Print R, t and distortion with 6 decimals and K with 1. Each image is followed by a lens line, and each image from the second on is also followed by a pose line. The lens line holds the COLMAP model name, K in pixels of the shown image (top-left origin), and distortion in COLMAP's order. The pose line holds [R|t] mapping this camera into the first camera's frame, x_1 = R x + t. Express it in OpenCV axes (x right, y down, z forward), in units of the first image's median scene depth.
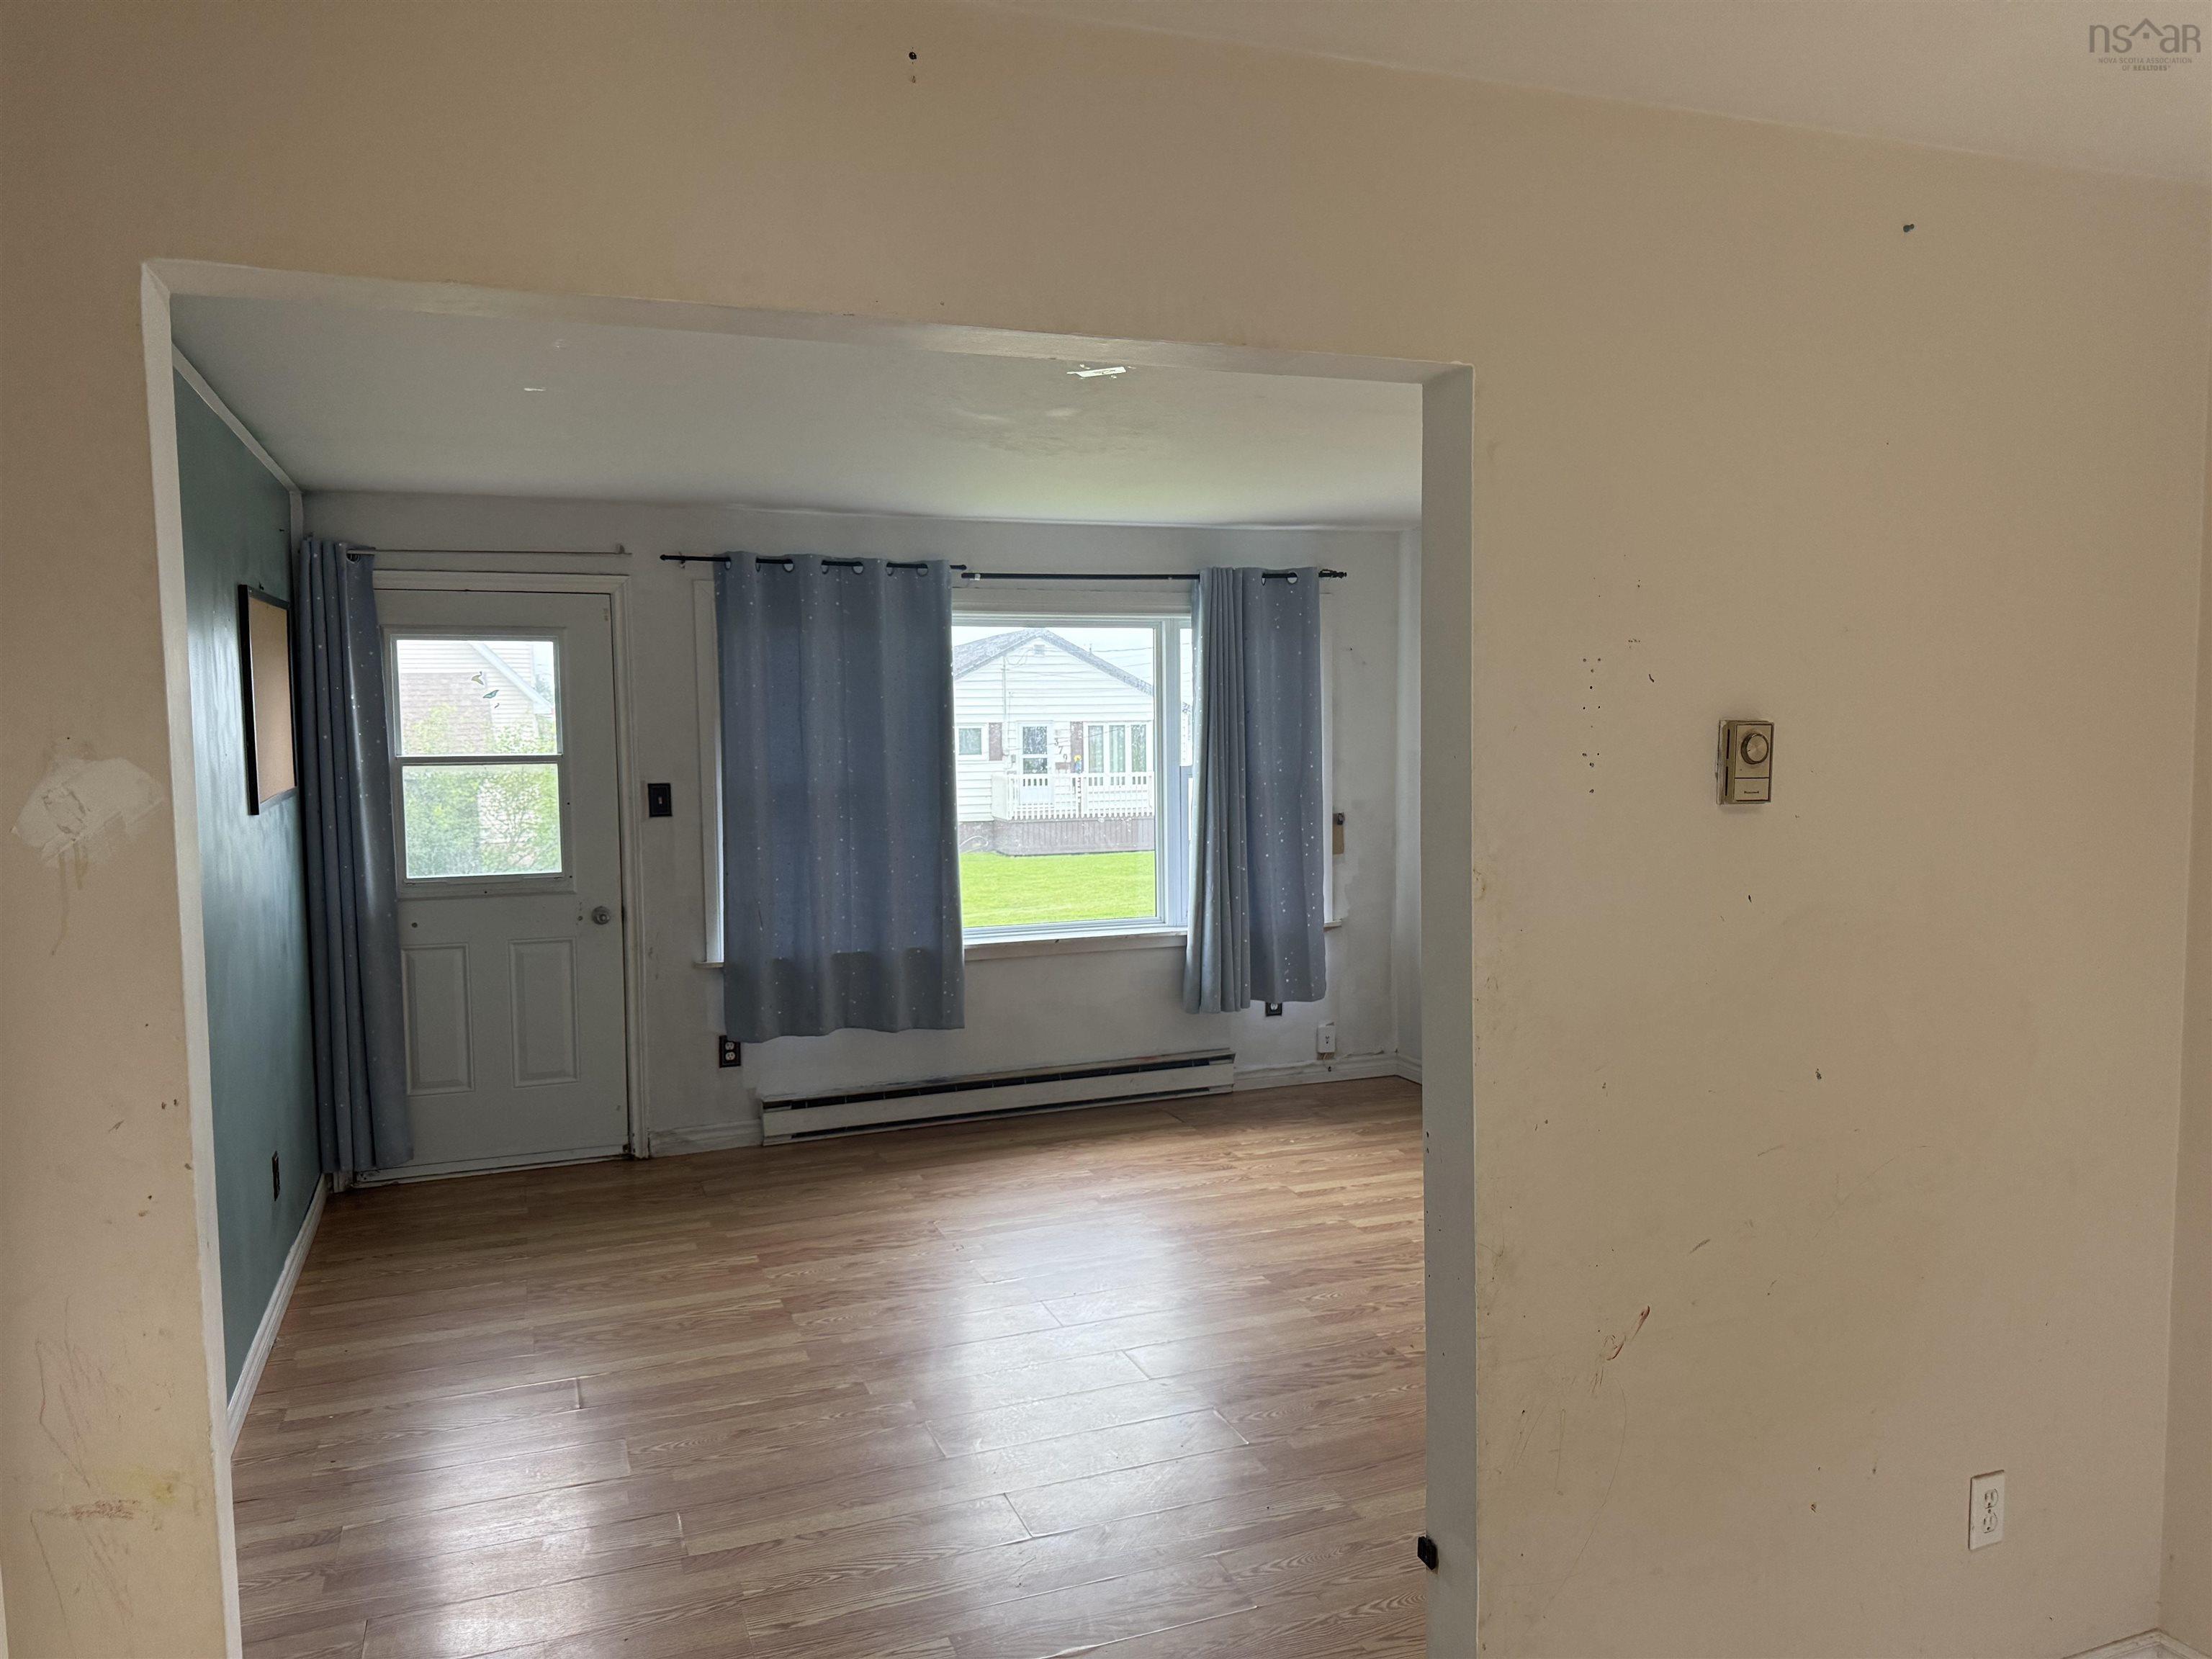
lens RADIAL K [[1572.5, 0, 1106.0], [0, 1572.5, 829.5], [0, 0, 1]] dist [0.048372, -0.001297]
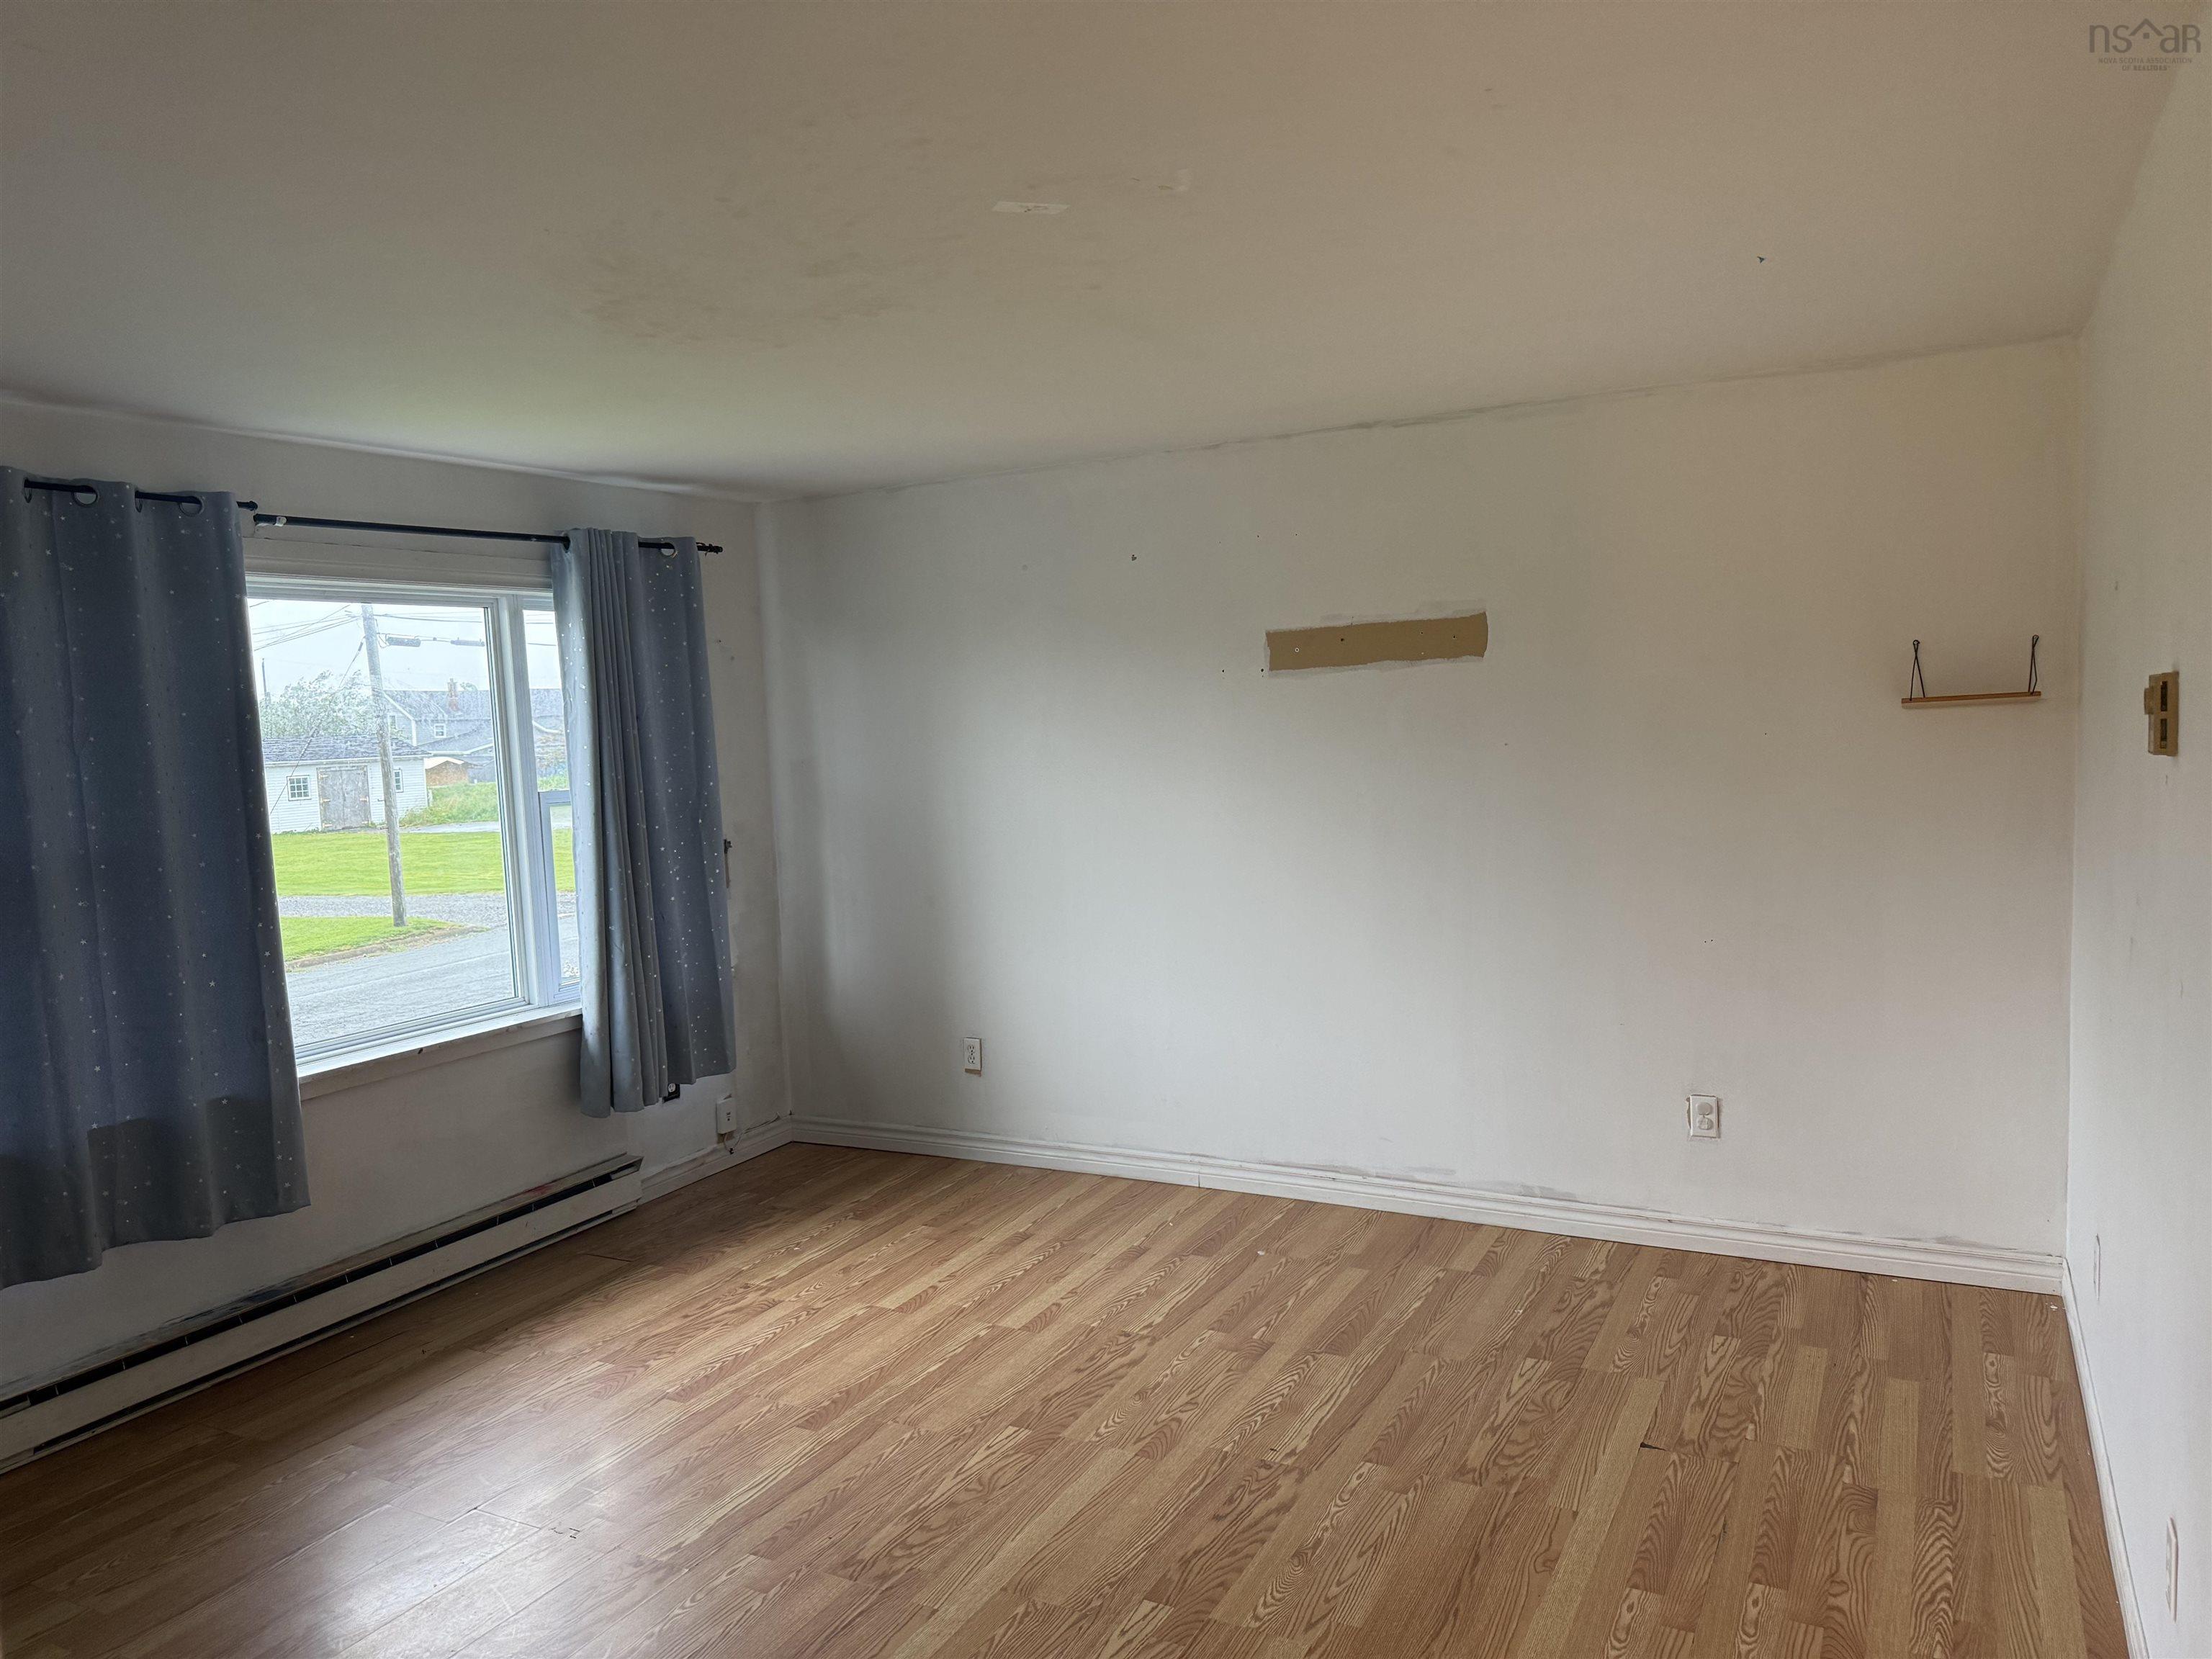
lens RADIAL K [[1547.6, 0, 1106.0], [0, 1547.6, 829.5], [0, 0, 1]] dist [0.071268, -0.116887]
pose [[0.752292, -0.074644, 0.654588, -0.269185], [0.085455, 0.996223, 0.015390, -0.012884], [-0.653264, 0.044360, 0.755830, 0.295993]]
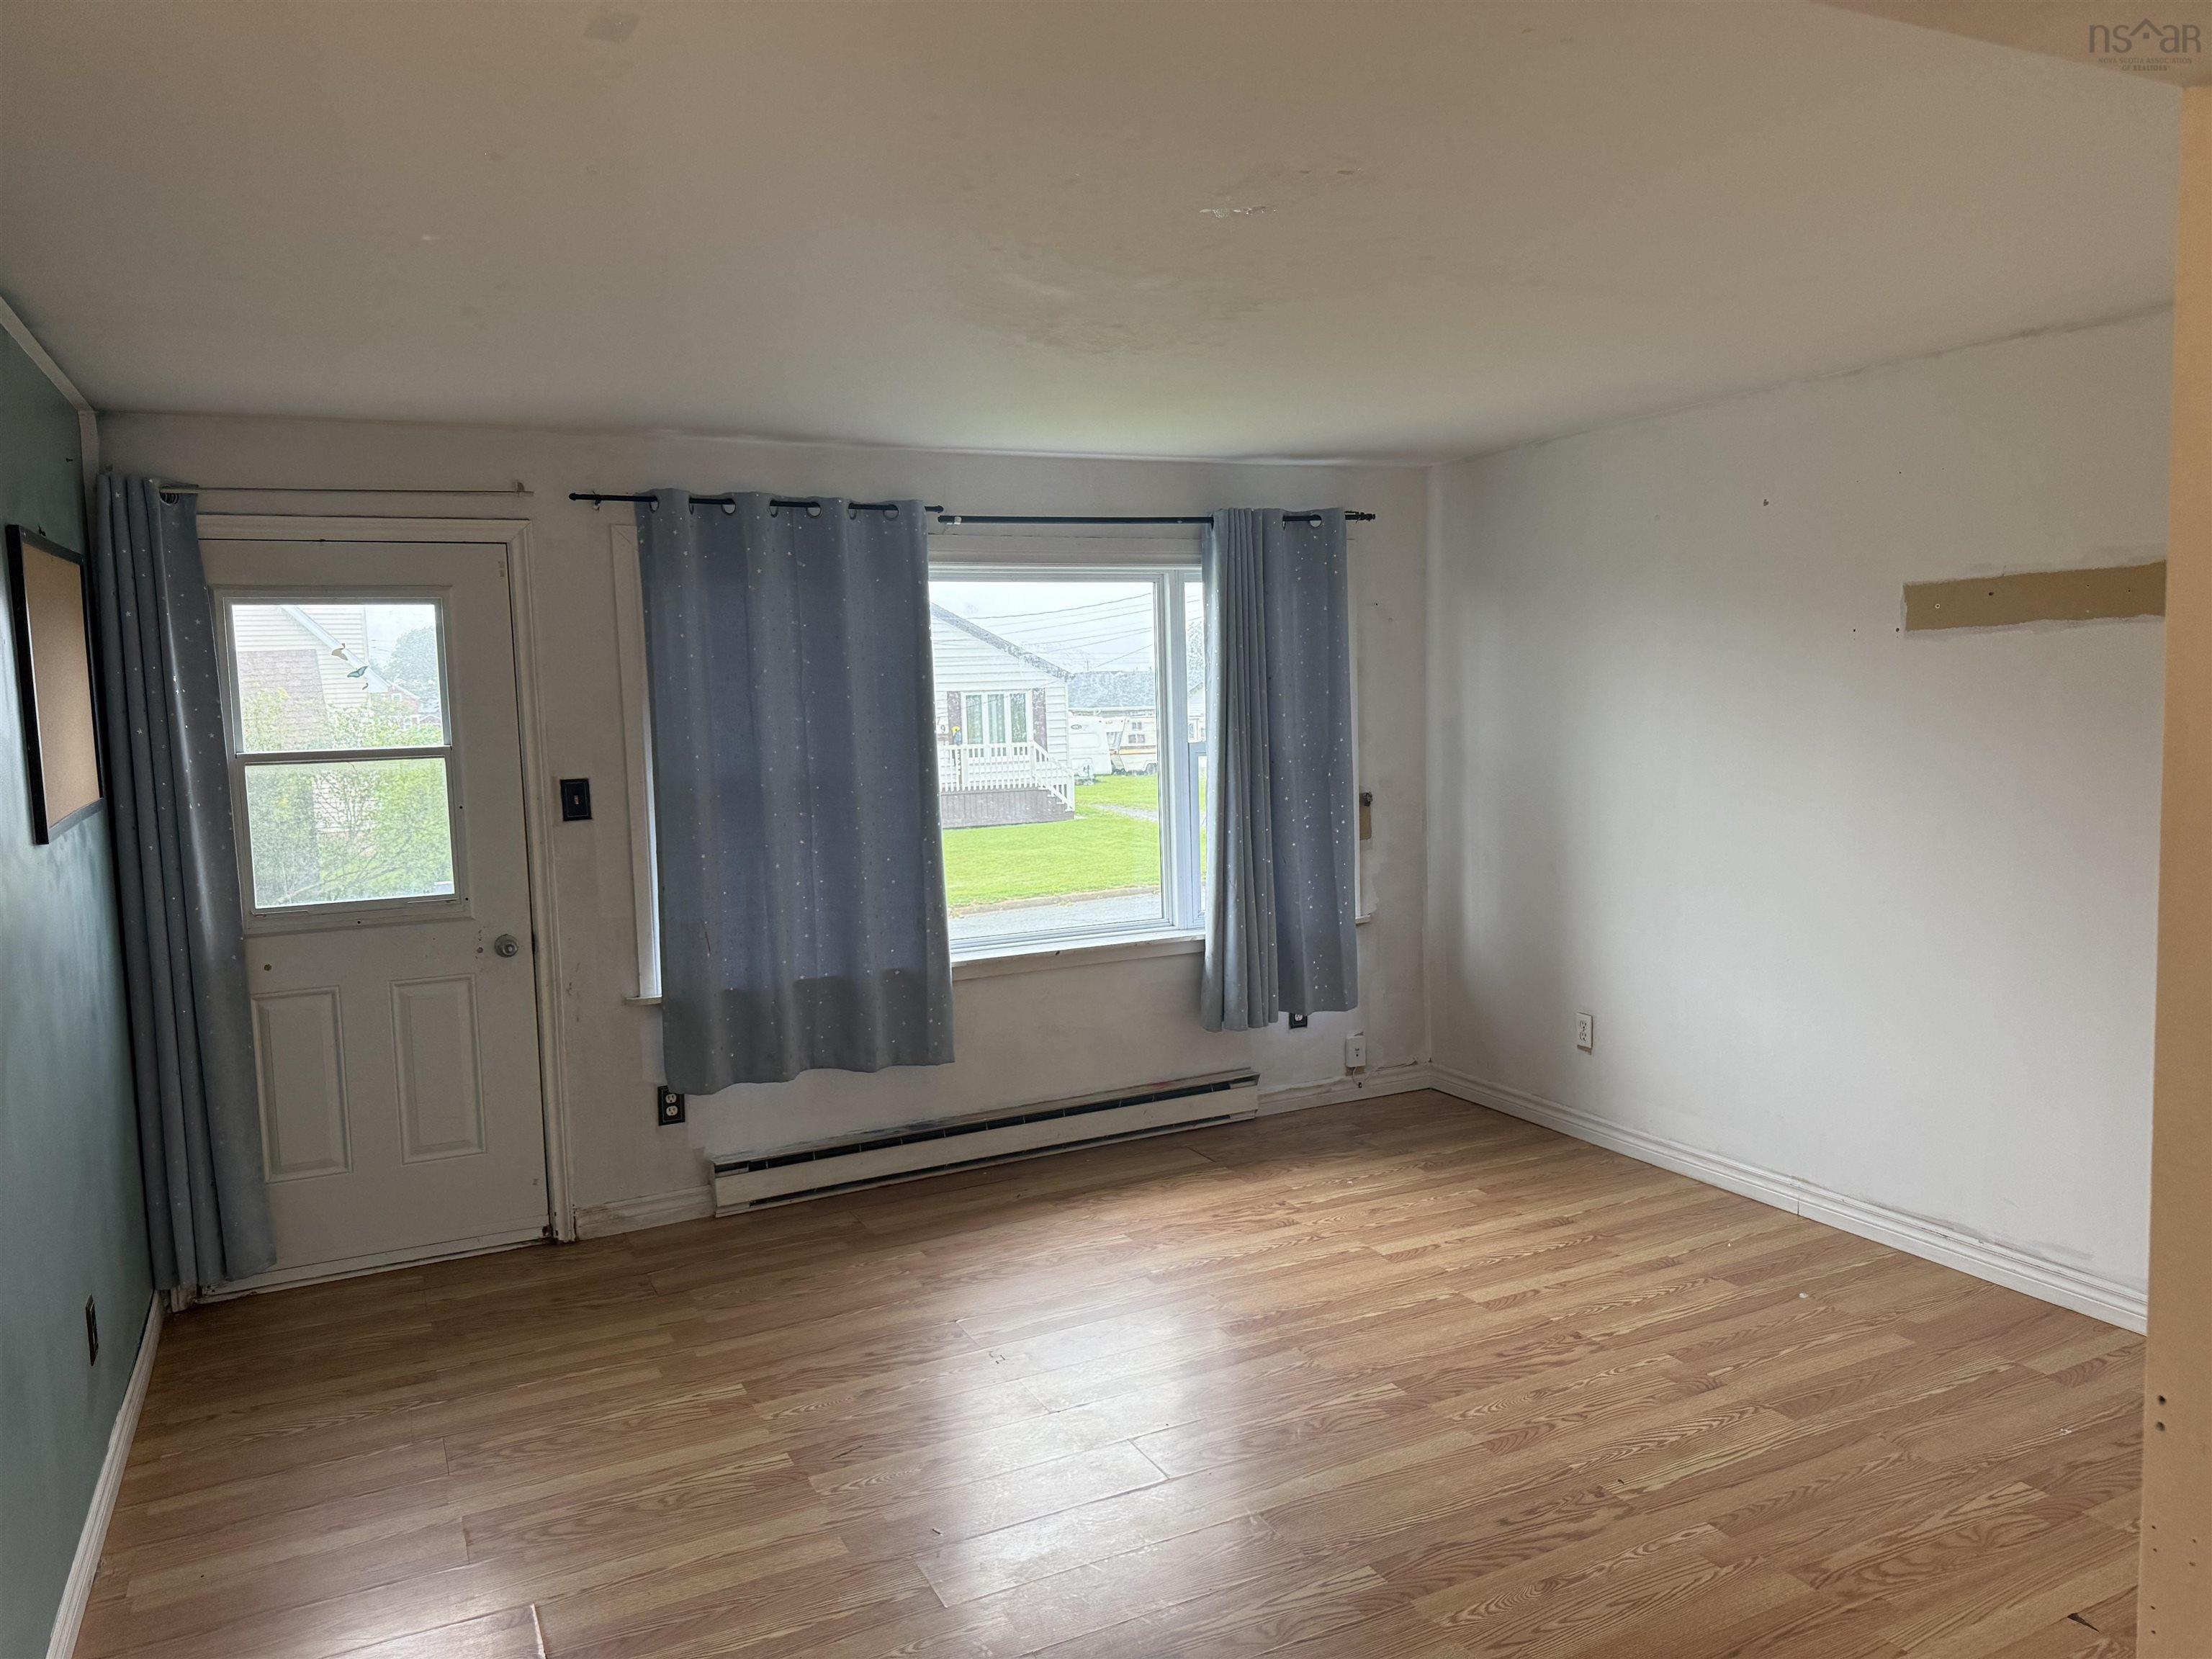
lens RADIAL K [[1565.6, 0, 1106.0], [0, 1565.6, 829.5], [0, 0, 1]] dist [0.023006, -0.002081]
pose [[0.995378, -0.025636, 0.092554, -0.087668], [0.023703, 0.999479, 0.021924, -0.014594], [-0.093068, -0.019629, 0.995466, 0.176326]]
